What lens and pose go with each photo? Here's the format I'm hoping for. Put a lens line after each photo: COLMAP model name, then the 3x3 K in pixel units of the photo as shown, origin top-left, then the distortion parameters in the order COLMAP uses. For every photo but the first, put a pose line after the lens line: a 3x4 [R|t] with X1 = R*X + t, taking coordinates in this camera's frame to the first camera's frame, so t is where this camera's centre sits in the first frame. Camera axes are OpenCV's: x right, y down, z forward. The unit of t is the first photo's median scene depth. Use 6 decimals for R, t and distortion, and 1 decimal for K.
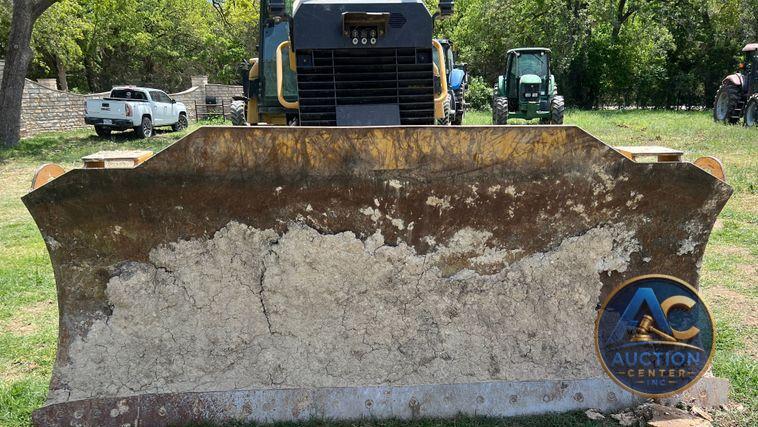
lens RADIAL K [[582.5, 0, 383.5], [0, 582.5, 290.5], [0, 0, 1]] dist [0.056775, -0.046705]
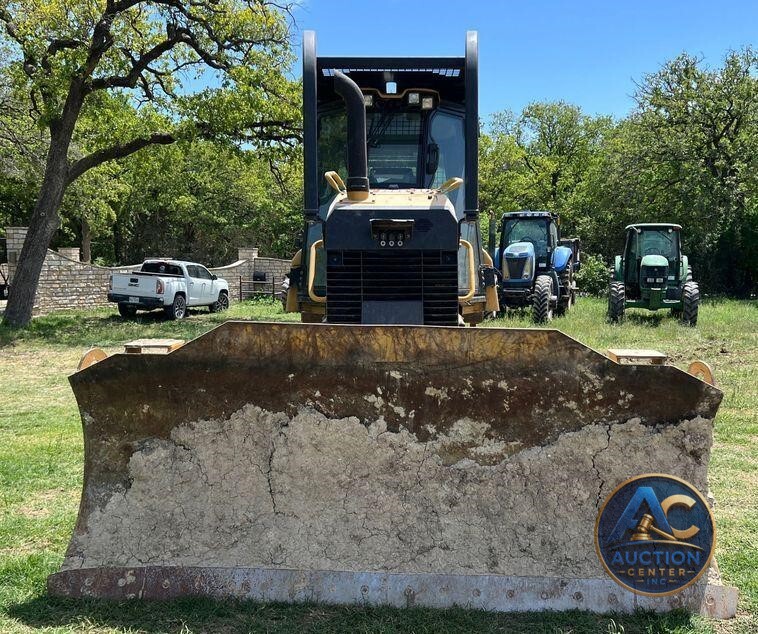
lens RADIAL K [[788.3, 0, 401.8], [0, 788.3, 354.5], [0, 0, 1]] dist [0.045981, 0.000000]
pose [[0.995110, 0.031492, -0.093620, 0.153989], [-0.050927, 0.975701, -0.213104, 0.086491], [0.084634, 0.216830, 0.972534, -0.408600]]
